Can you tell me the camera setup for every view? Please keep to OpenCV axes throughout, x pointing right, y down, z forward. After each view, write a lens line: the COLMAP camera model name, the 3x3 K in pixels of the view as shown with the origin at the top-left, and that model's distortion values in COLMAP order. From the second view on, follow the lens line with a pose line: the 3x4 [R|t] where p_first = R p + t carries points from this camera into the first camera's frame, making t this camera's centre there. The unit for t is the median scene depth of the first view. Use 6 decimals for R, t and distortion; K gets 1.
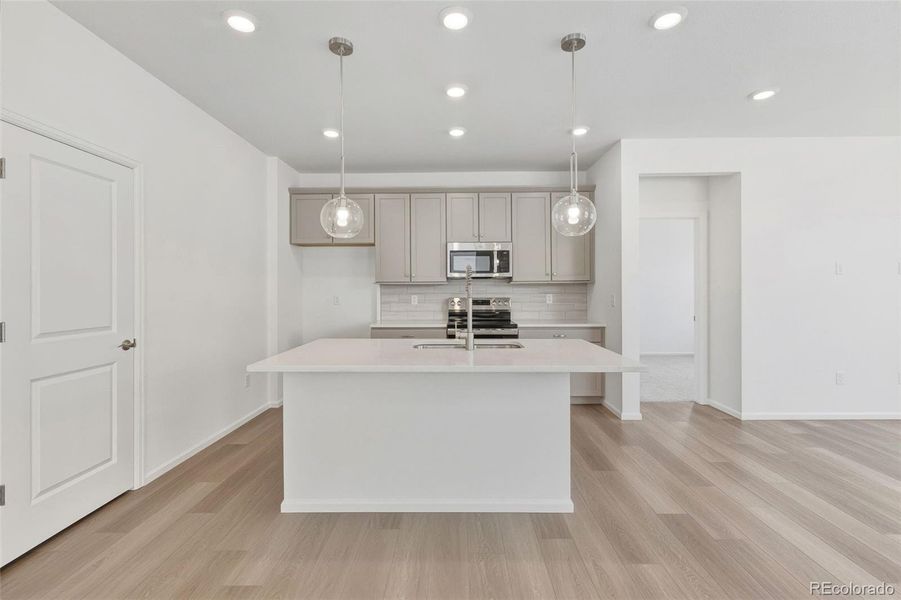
lens RADIAL K [[404.4, 0, 455.6], [0, 404.4, 289.5], [0, 0, 1]] dist [-0.001544, -0.000219]
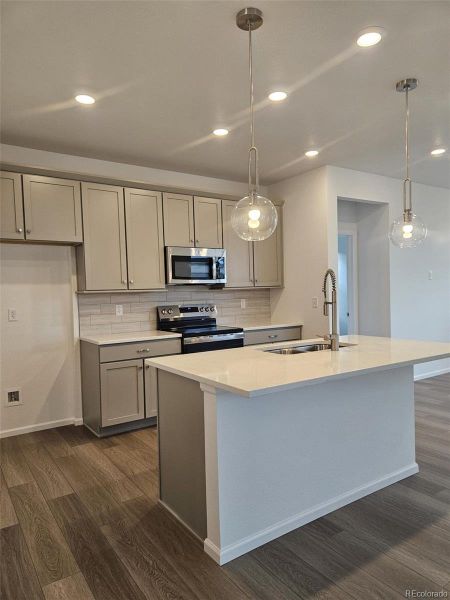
lens RADIAL K [[415.4, 0, 232.8], [0, 415.4, 303.4], [0, 0, 1]] dist [0.057095, -0.002329]
pose [[0.818609, -0.034994, 0.573284, -0.476805], [0.024839, 0.999365, 0.025534, -0.006675], [-0.573814, -0.006663, 0.818958, 0.139653]]
